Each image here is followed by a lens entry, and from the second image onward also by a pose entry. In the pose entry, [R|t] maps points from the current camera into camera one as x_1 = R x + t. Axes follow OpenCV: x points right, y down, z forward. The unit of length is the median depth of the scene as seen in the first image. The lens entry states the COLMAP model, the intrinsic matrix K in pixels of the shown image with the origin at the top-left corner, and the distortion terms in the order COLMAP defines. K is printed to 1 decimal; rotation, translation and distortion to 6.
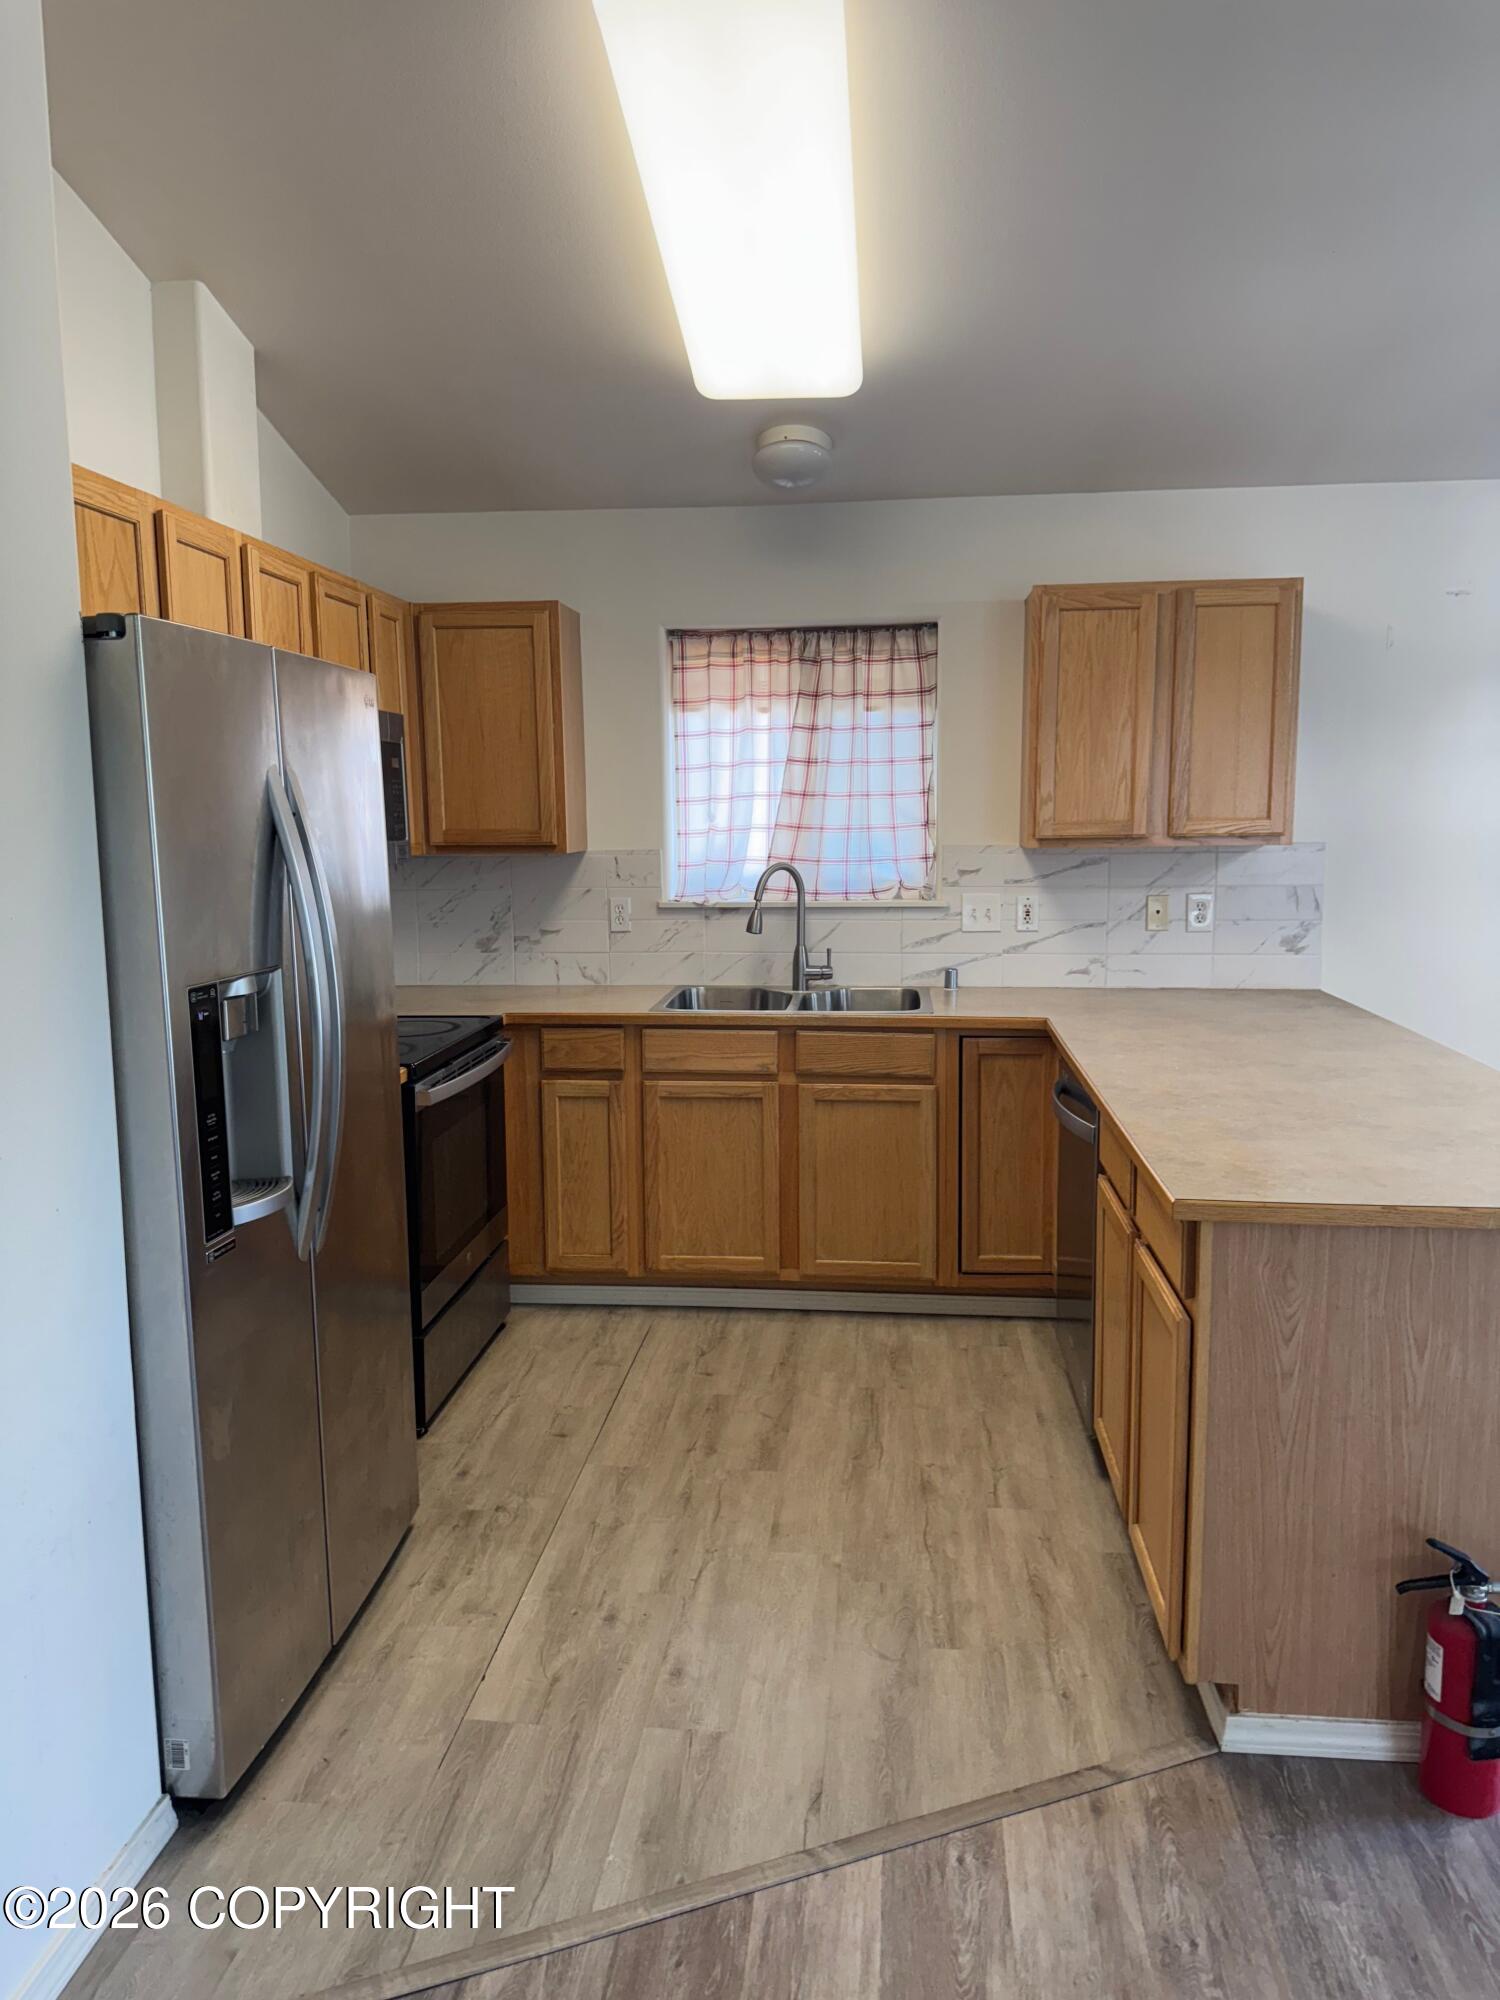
lens RADIAL K [[1414.9, 0, 745.9], [0, 1414.9, 1004.1], [0, 0, 1]] dist [0.038132, -0.048325]
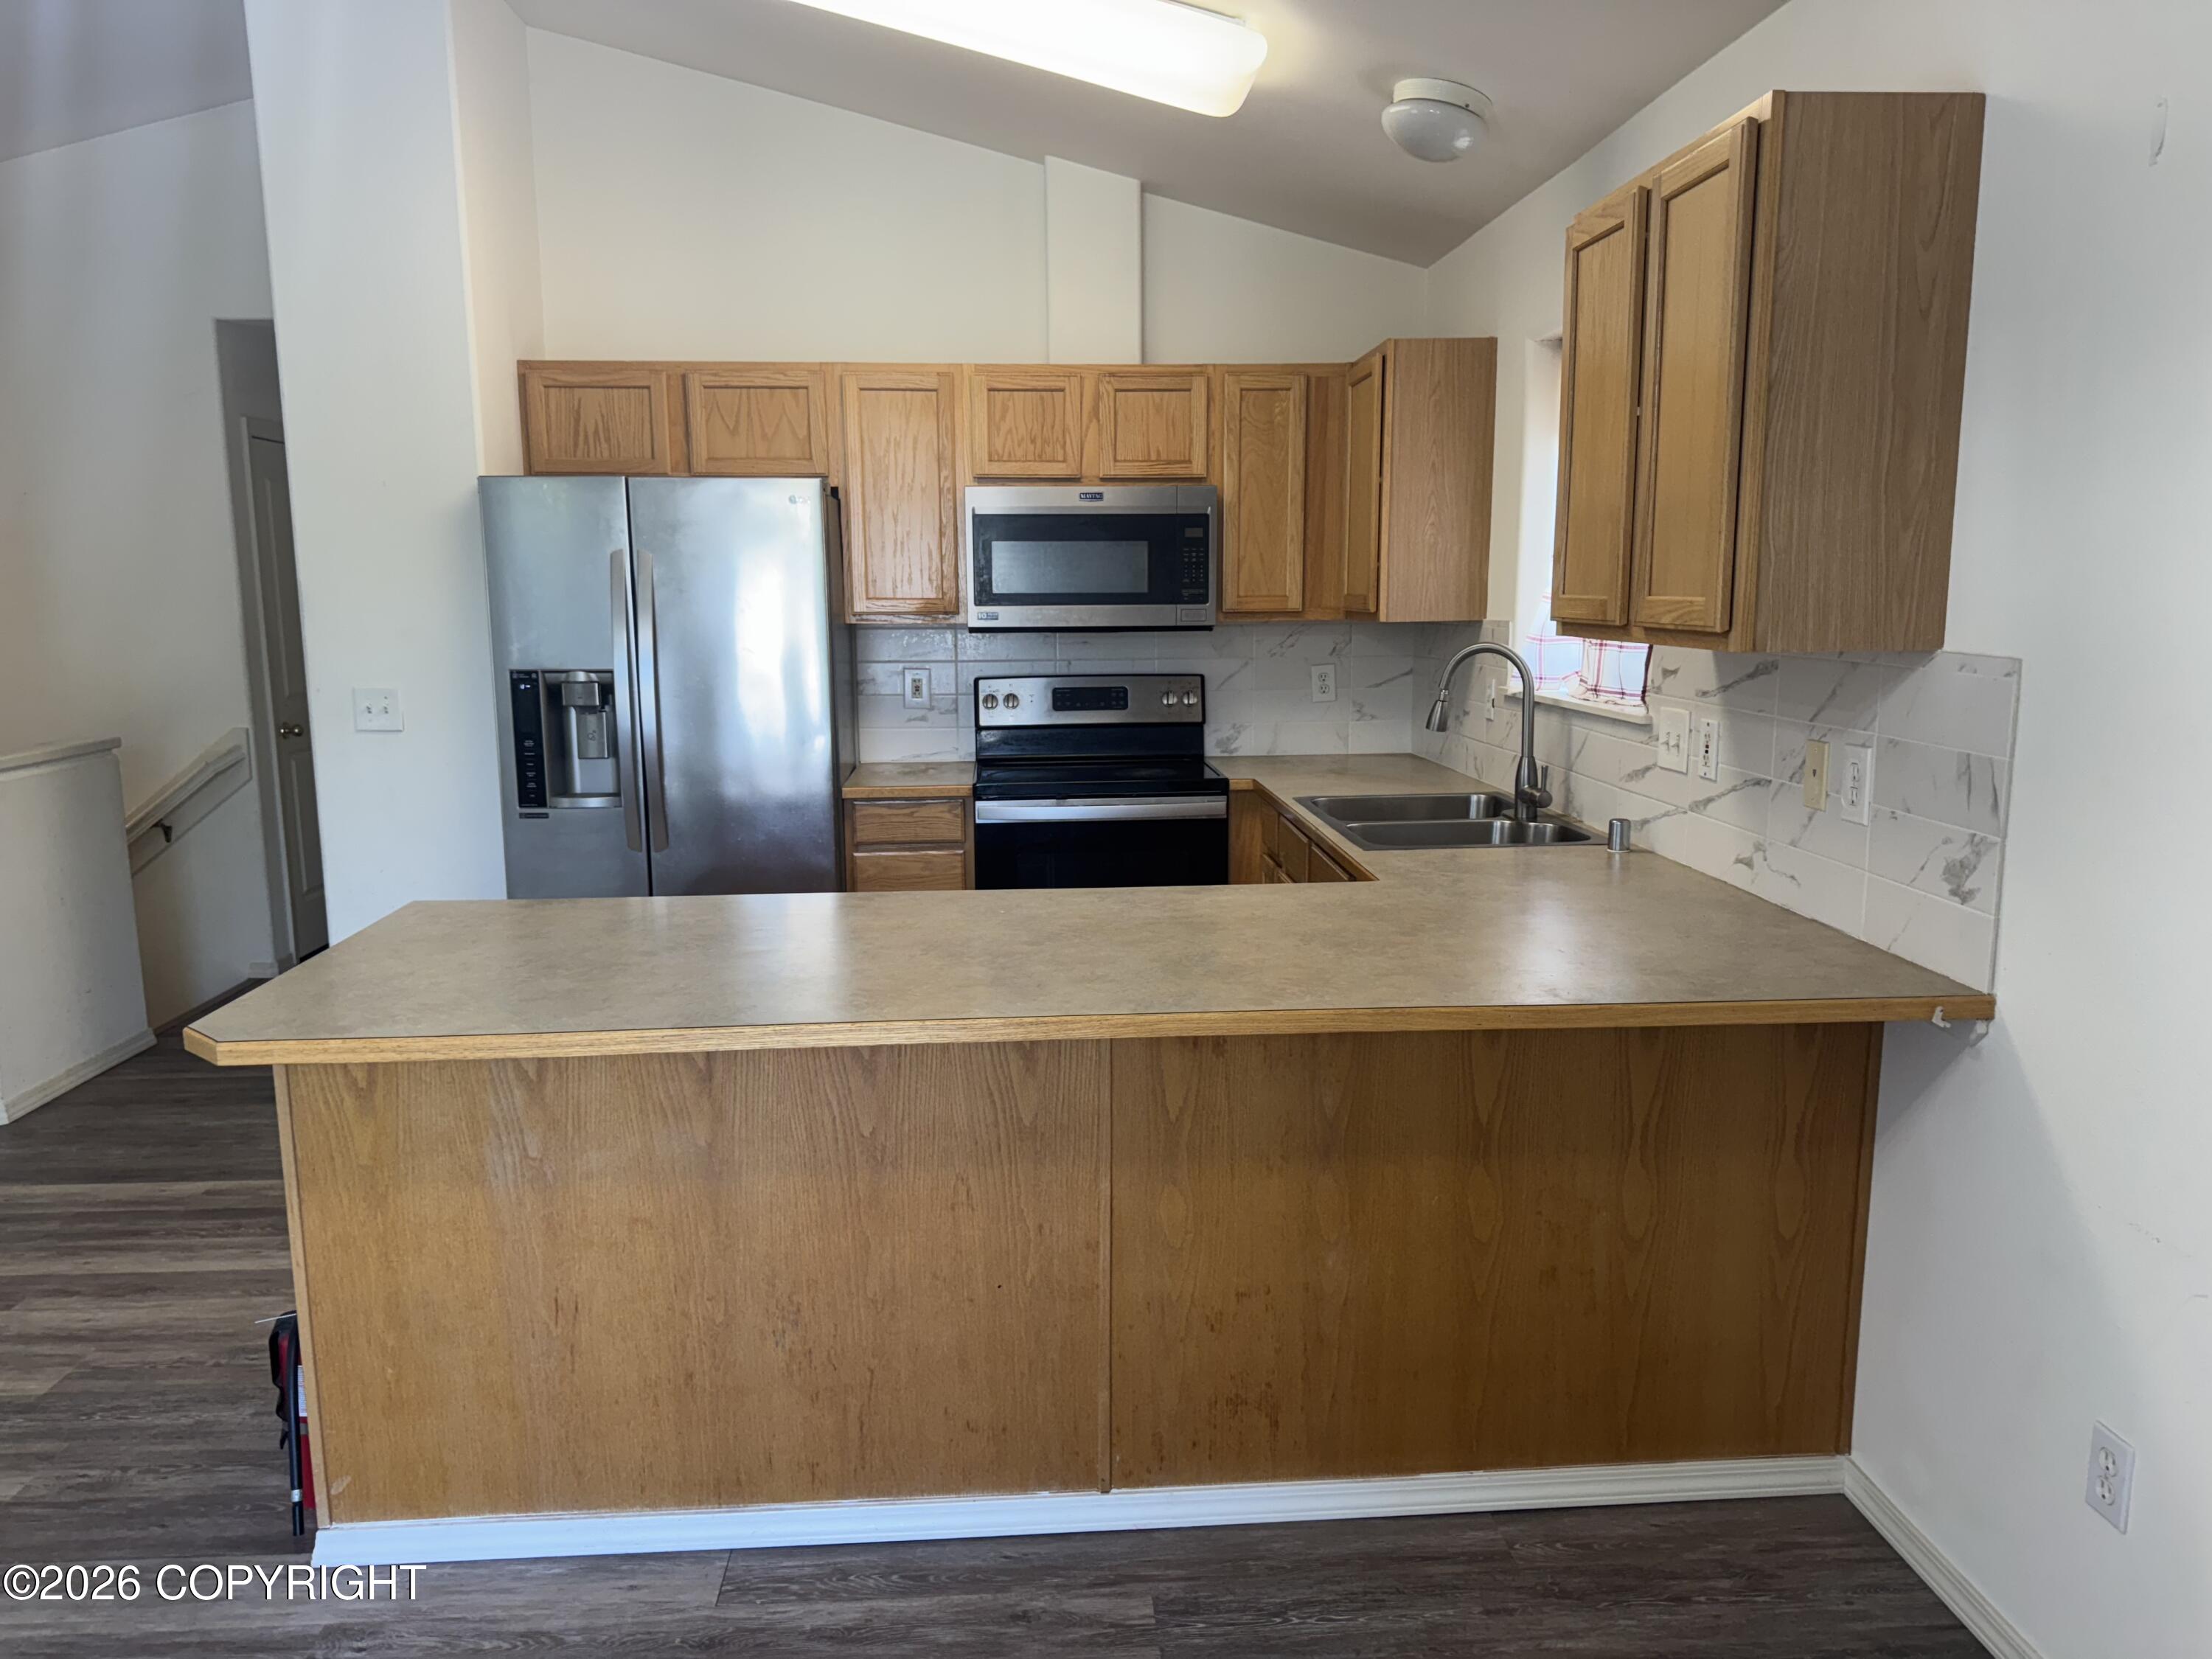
lens RADIAL K [[1564.9, 0, 1093.1], [0, 1564.9, 835.5], [0, 0, 1]] dist [0.038132, -0.048325]
pose [[0.158622, 0.167160, -0.973086, 1.515929], [-0.130685, 0.980447, 0.147122, -0.172202], [0.978652, 0.103831, 0.177366, 1.184479]]
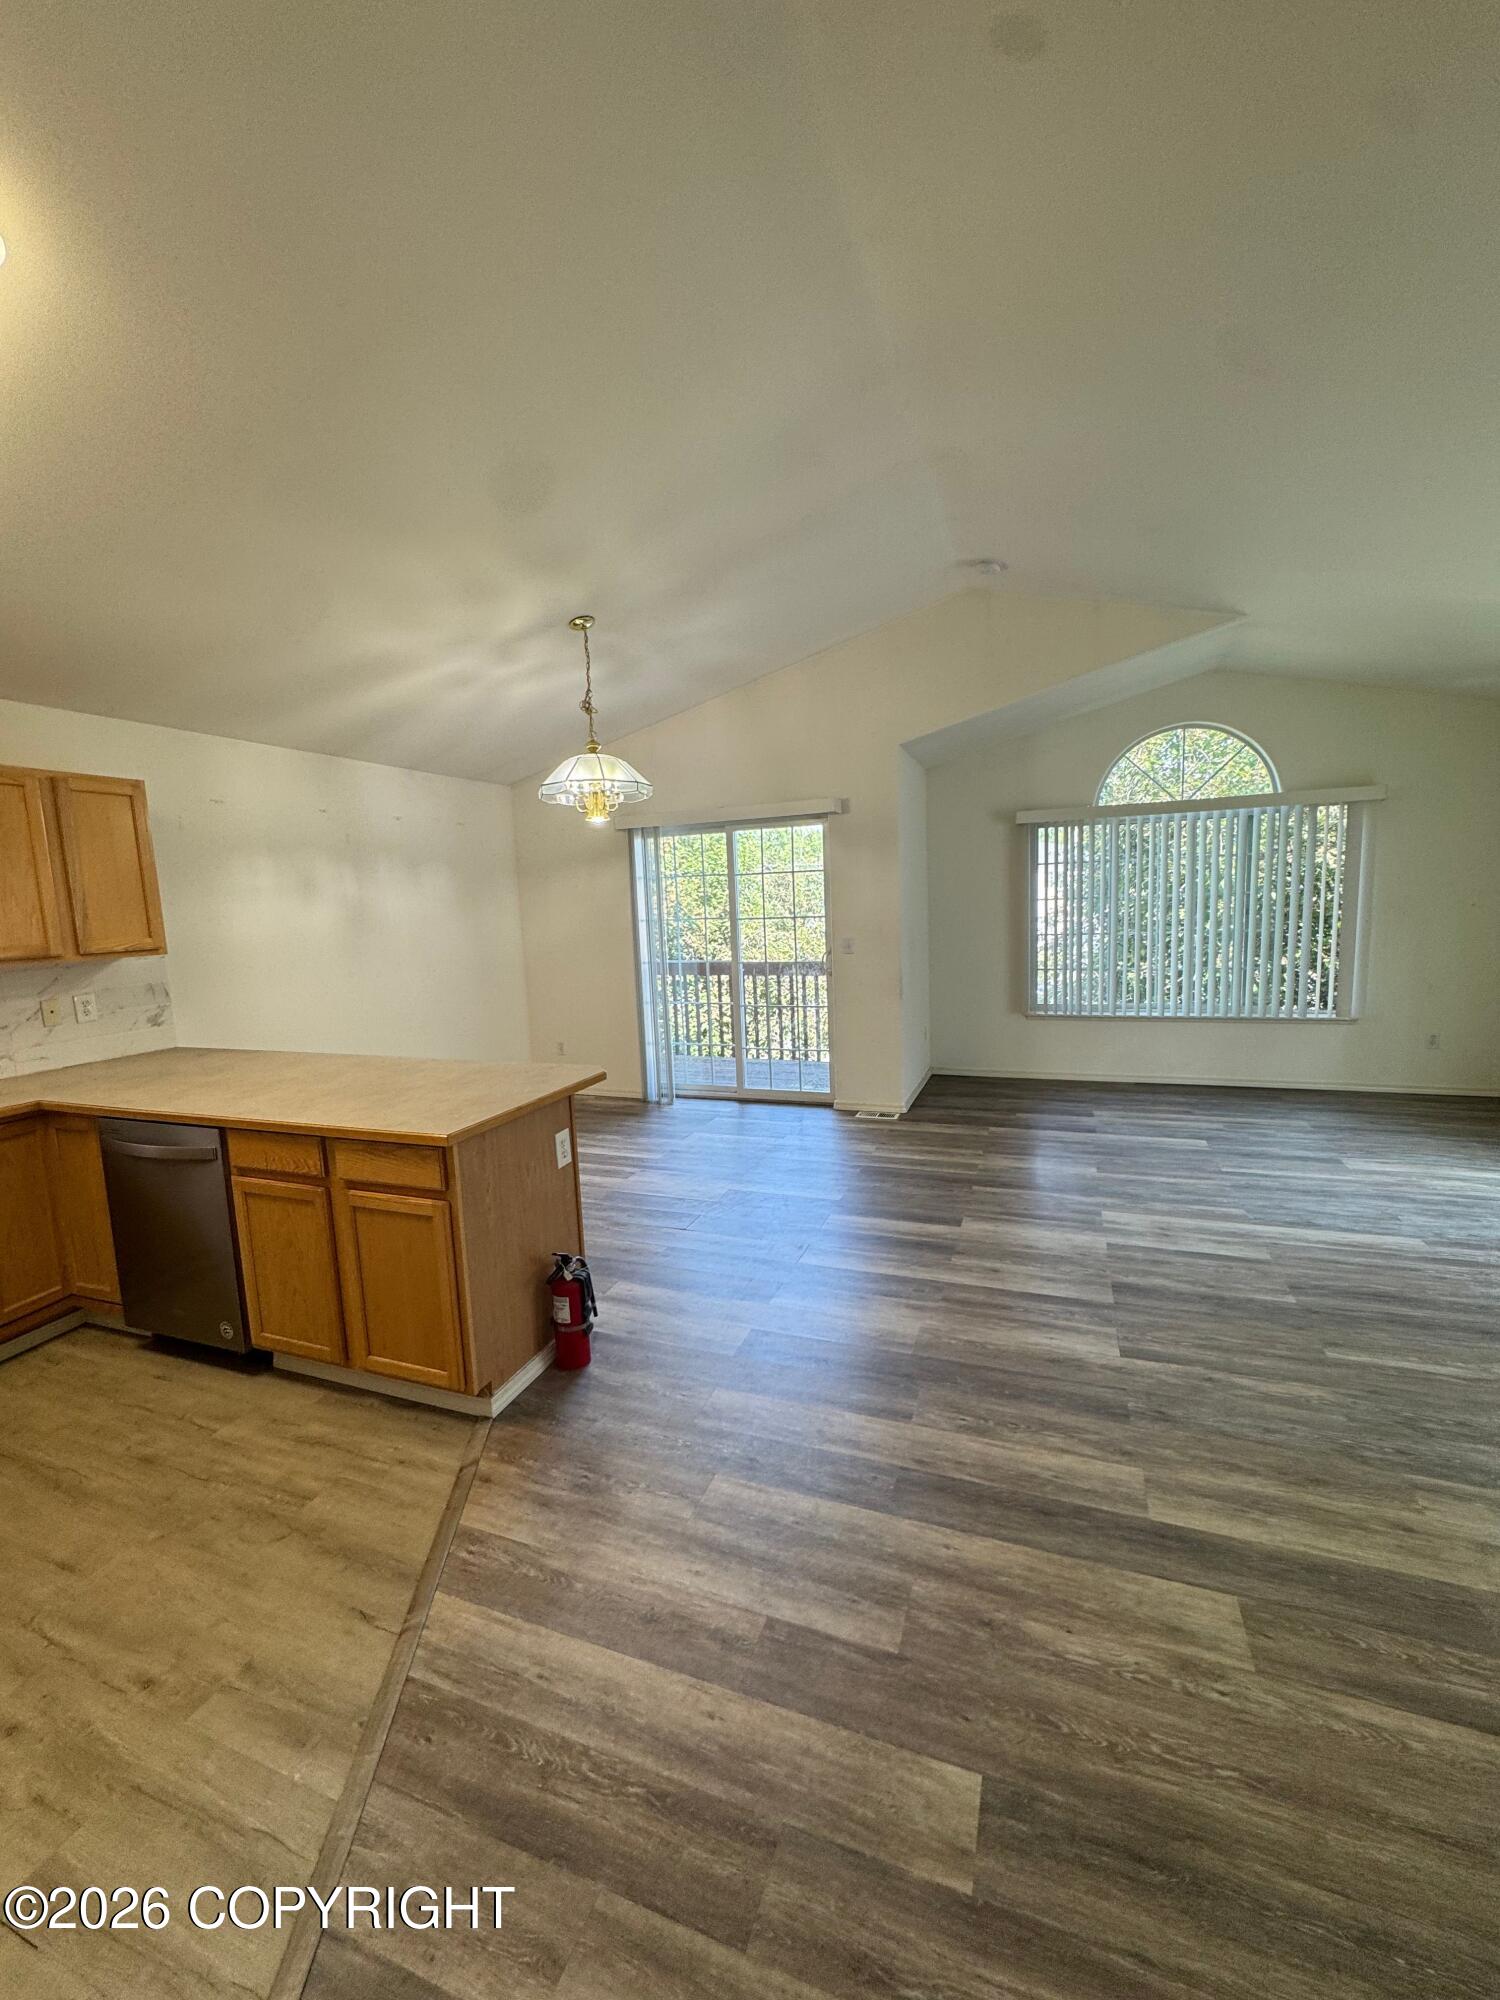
lens RADIAL K [[798.8, 0, 755.6], [0, 798.8, 1004.7], [0, 0, 1]] dist [-0.000793, 0.000038]
pose [[0.250670, -0.131201, 0.959141, -0.494921], [0.173708, 0.980789, 0.088764, -0.042835], [-0.952360, 0.144360, 0.268645, 0.294750]]
